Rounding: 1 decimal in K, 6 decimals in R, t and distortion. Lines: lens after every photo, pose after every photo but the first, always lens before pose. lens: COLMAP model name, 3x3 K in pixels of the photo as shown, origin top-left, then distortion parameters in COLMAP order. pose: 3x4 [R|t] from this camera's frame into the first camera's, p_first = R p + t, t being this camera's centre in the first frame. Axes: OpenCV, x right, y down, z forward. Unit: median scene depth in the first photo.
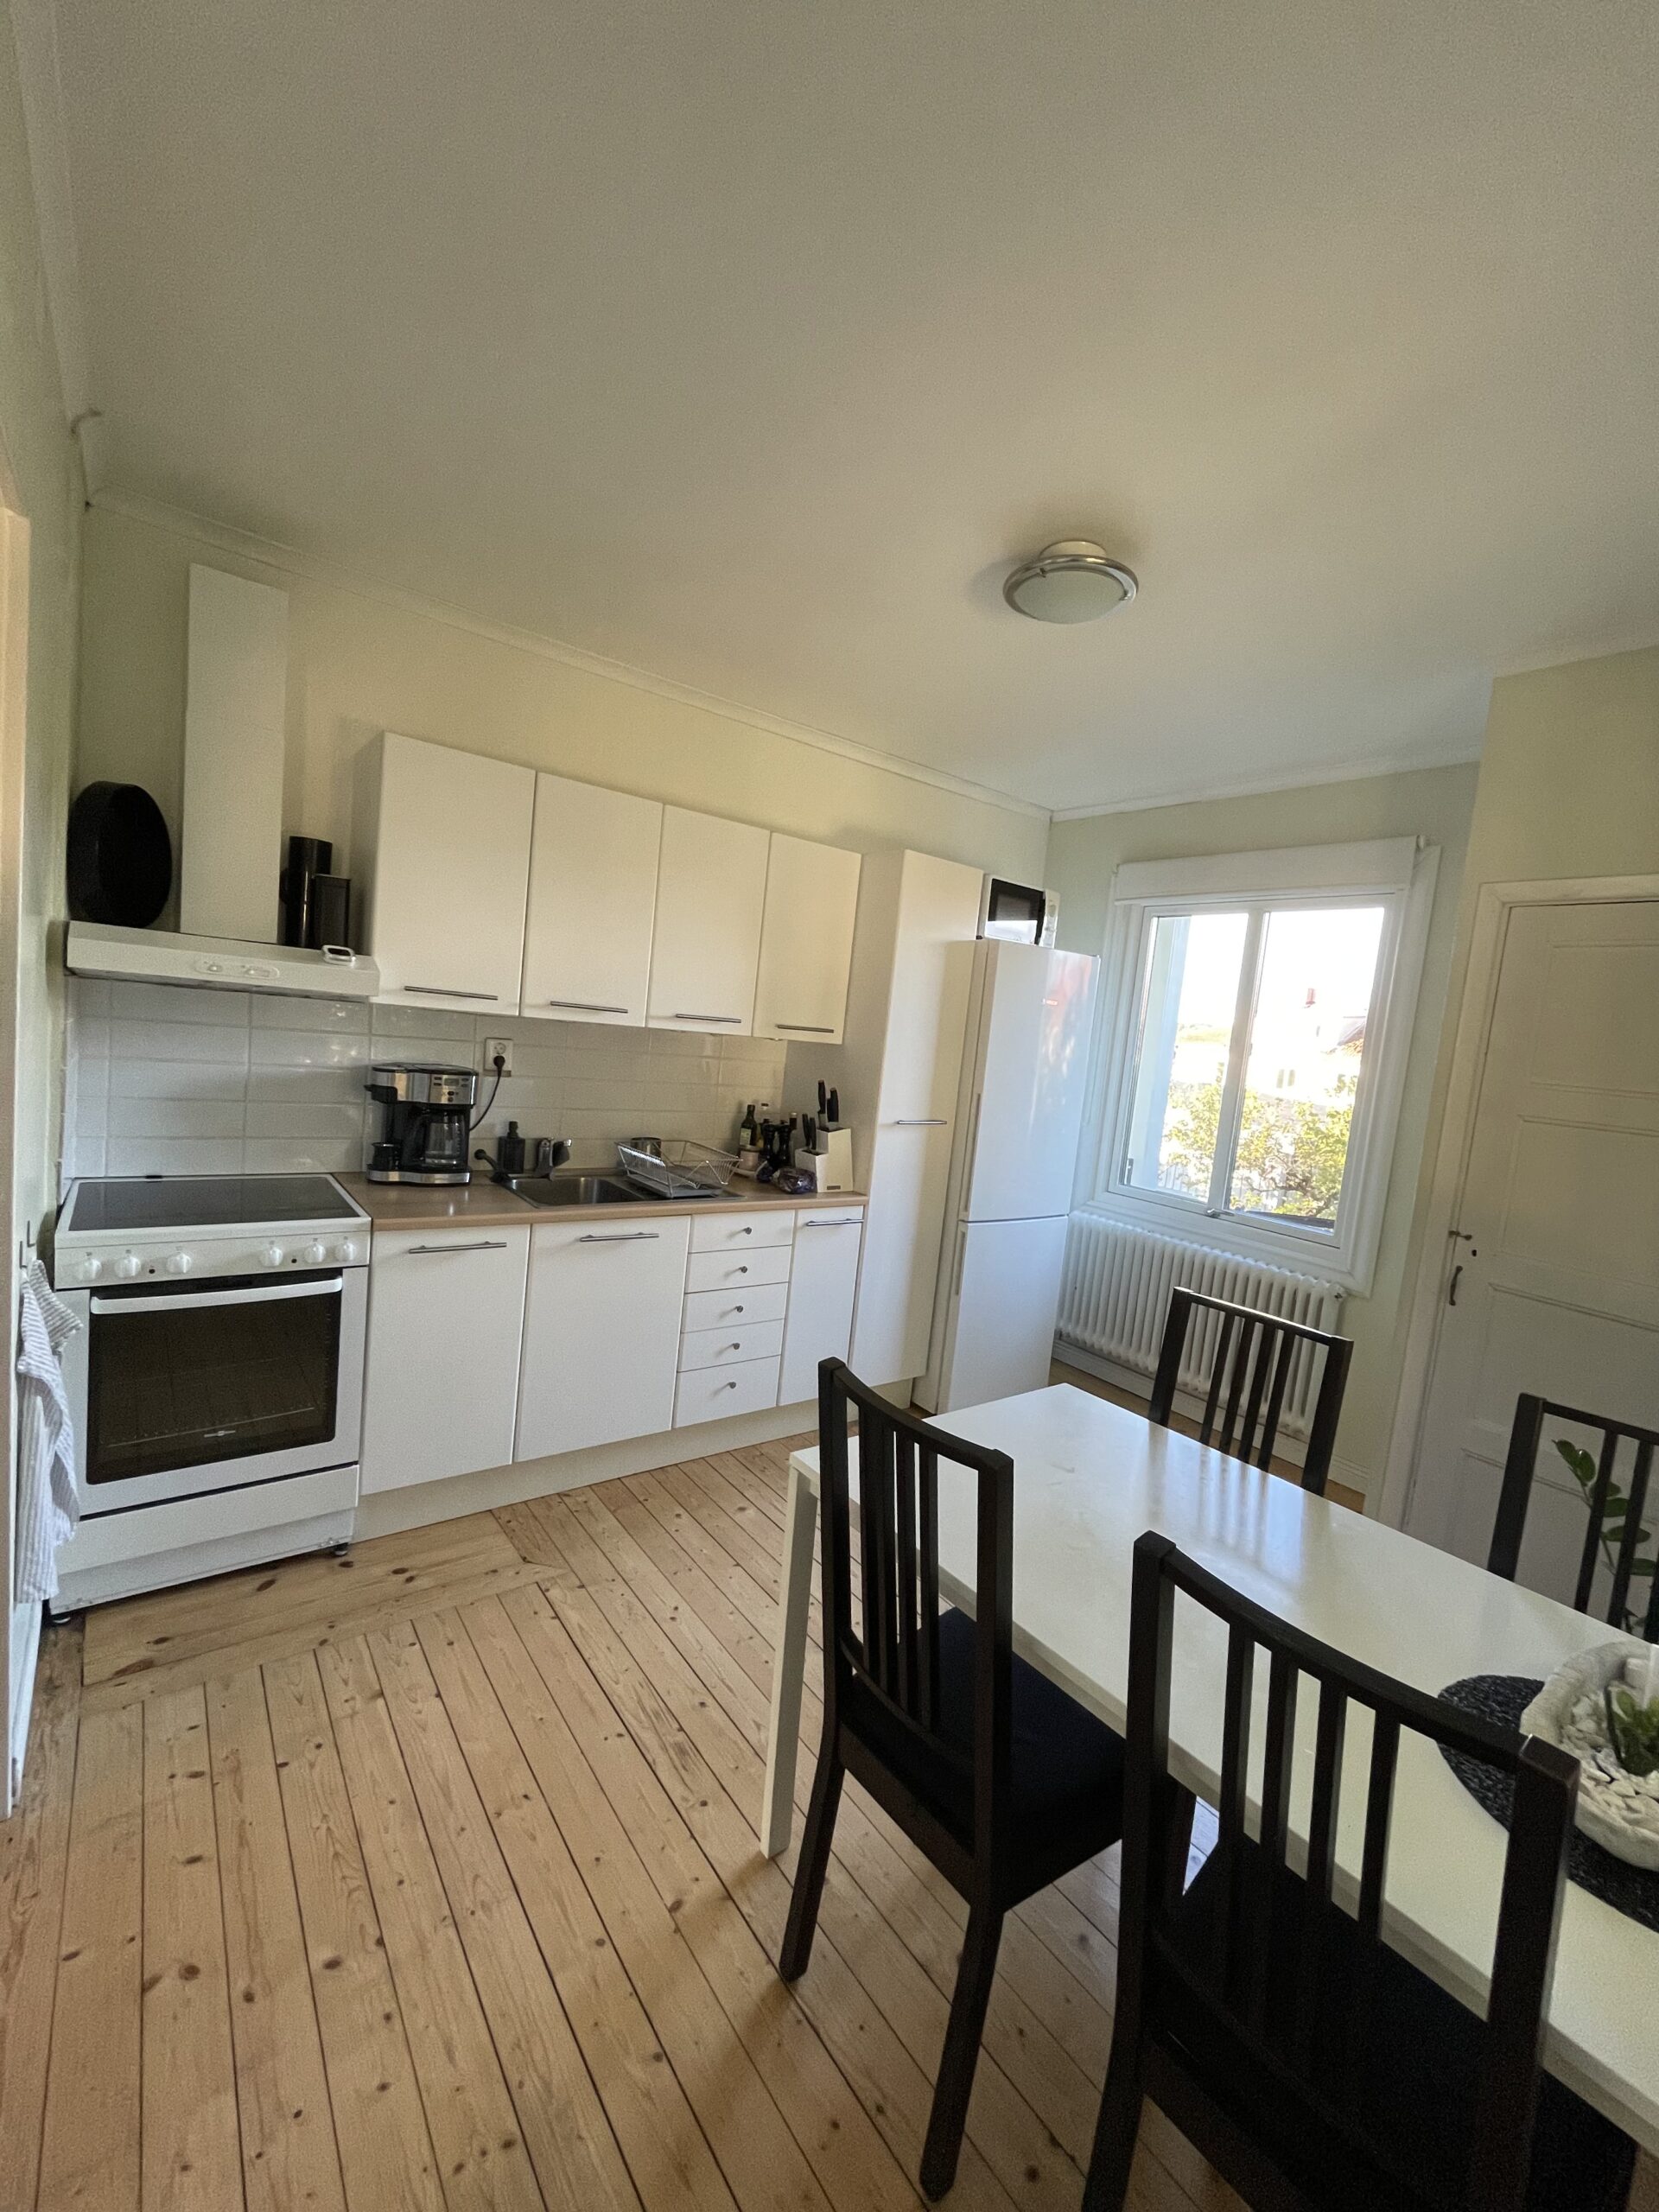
lens RADIAL K [[906.1, 0, 831.8], [0, 906.1, 1111.0], [0, 0, 1]] dist [-0.004678, 0.000442]
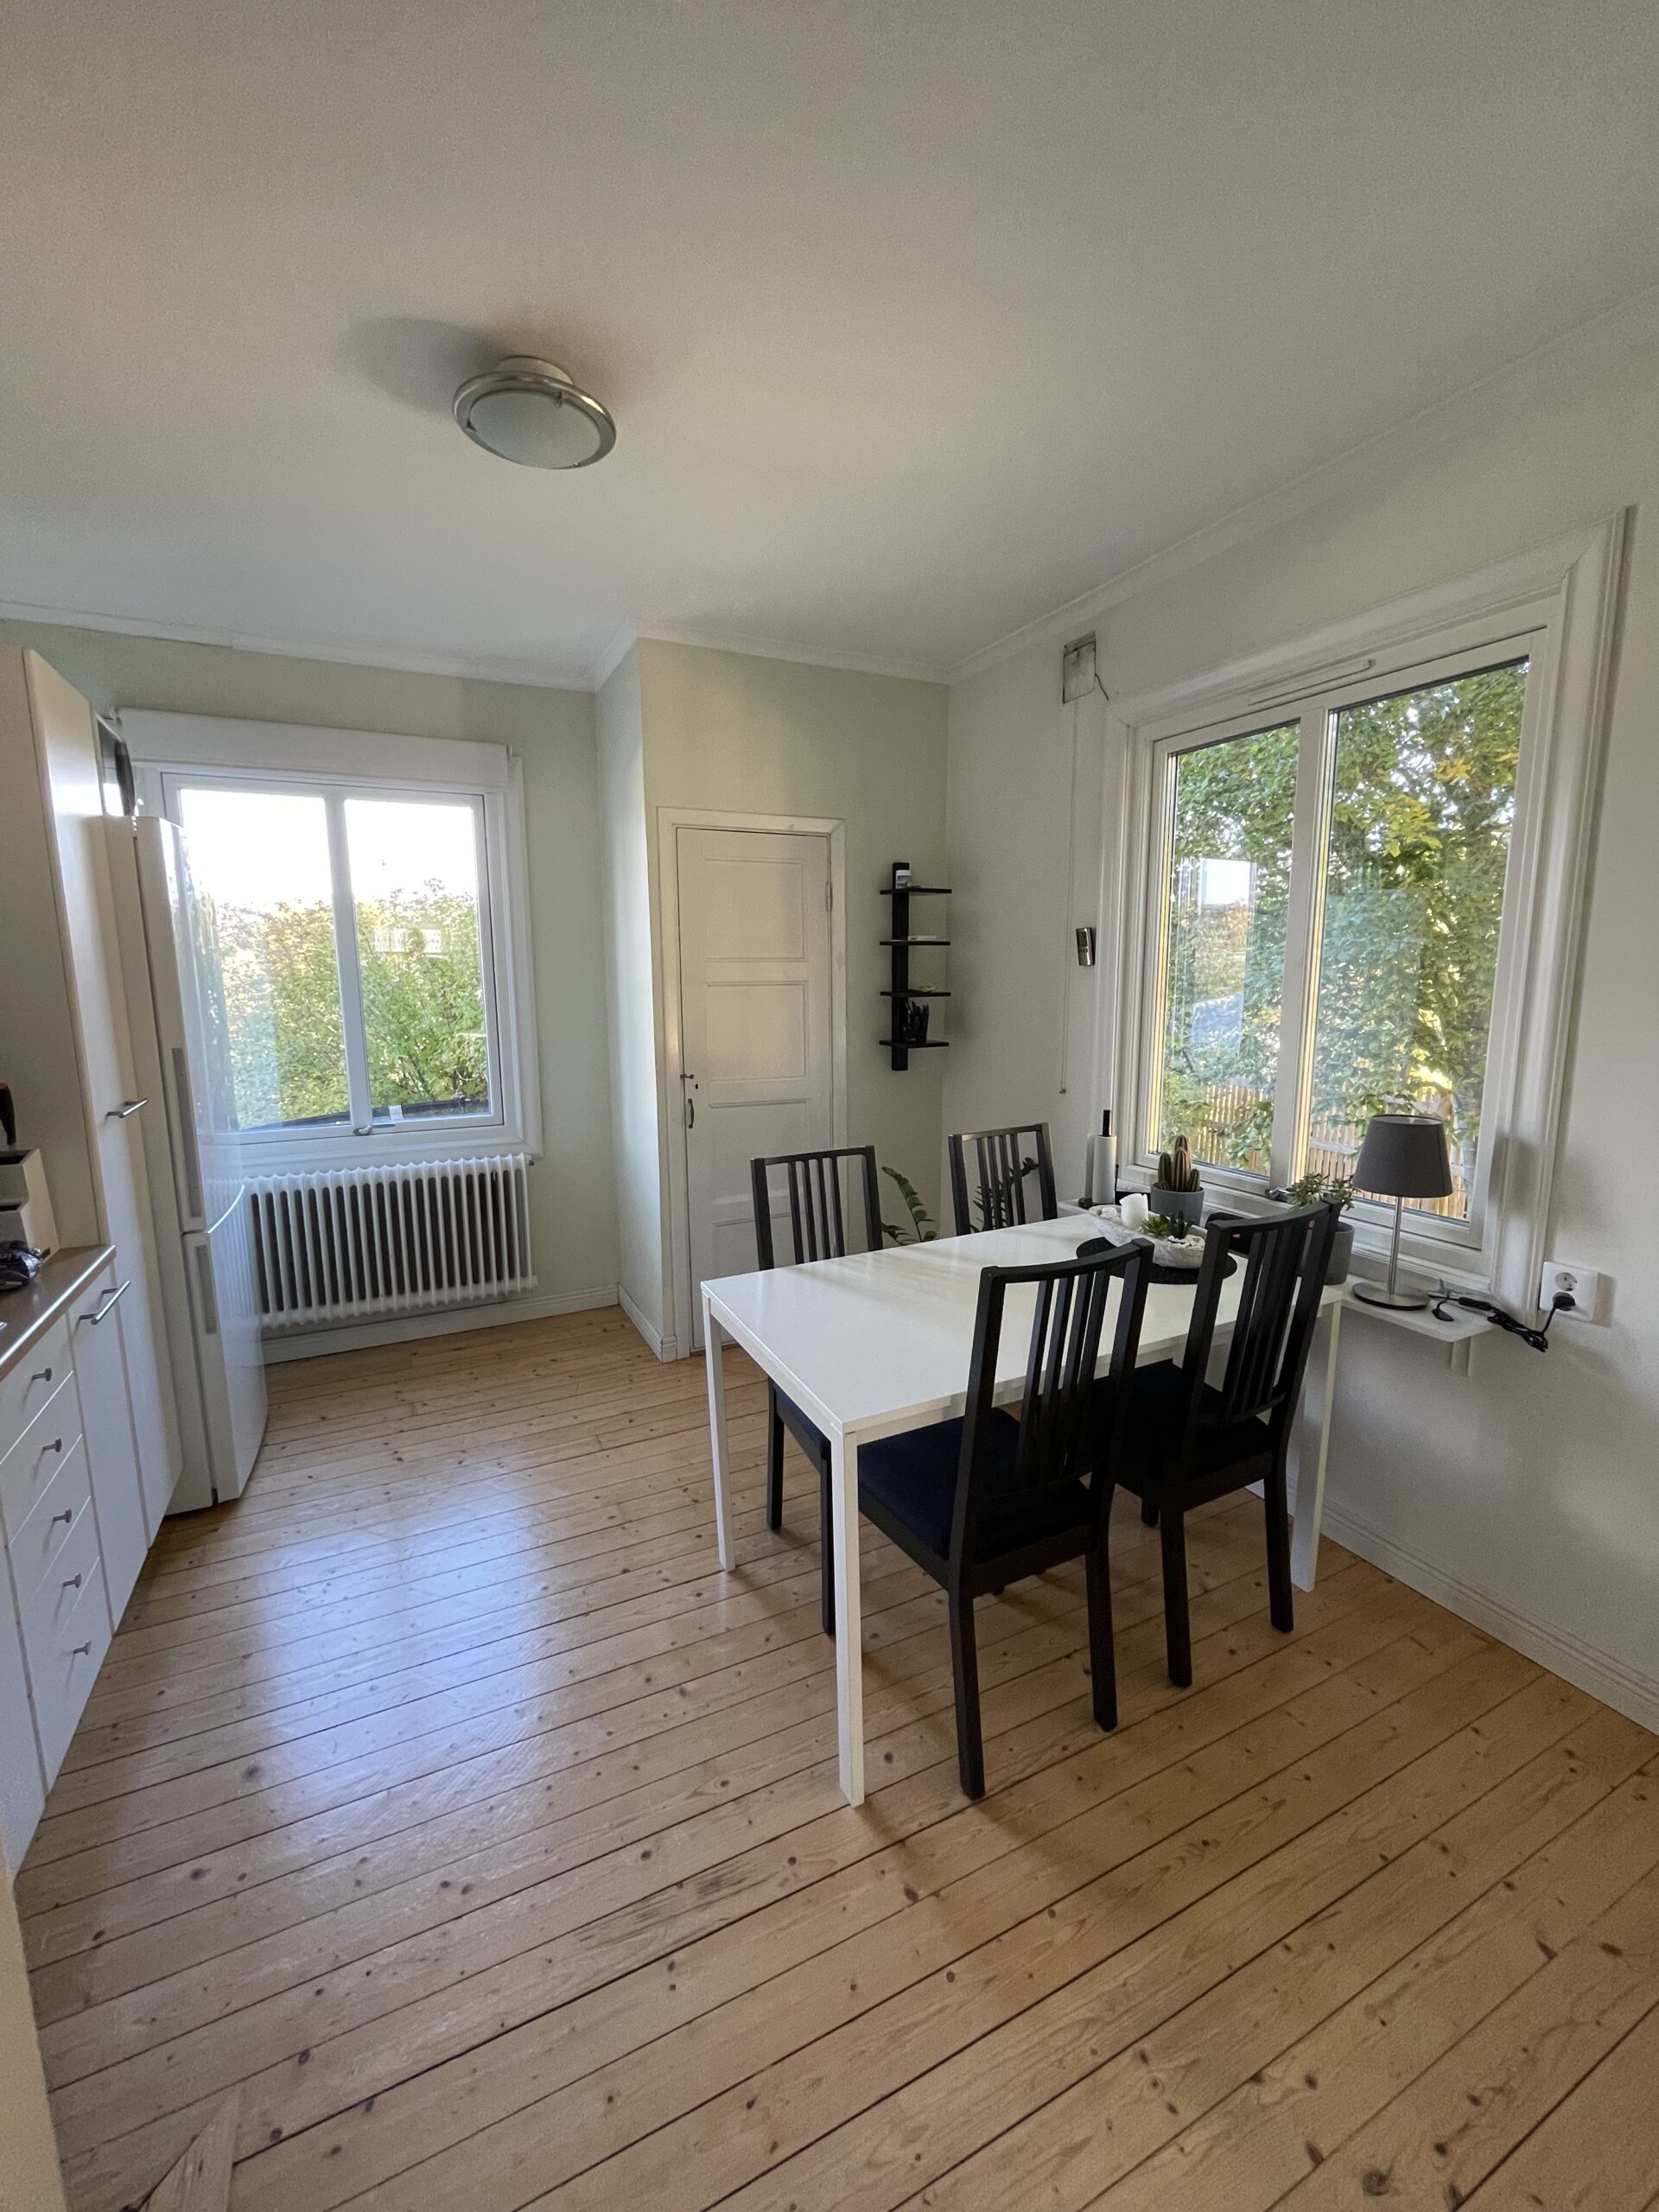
lens RADIAL K [[906.1, 0, 831.8], [0, 906.1, 1111.0], [0, 0, 1]] dist [-0.004678, 0.000442]
pose [[0.179669, -0.247424, 0.952103, -0.713059], [0.118088, 0.966279, 0.228824, -0.122040], [-0.976614, 0.071319, 0.202828, 0.659828]]
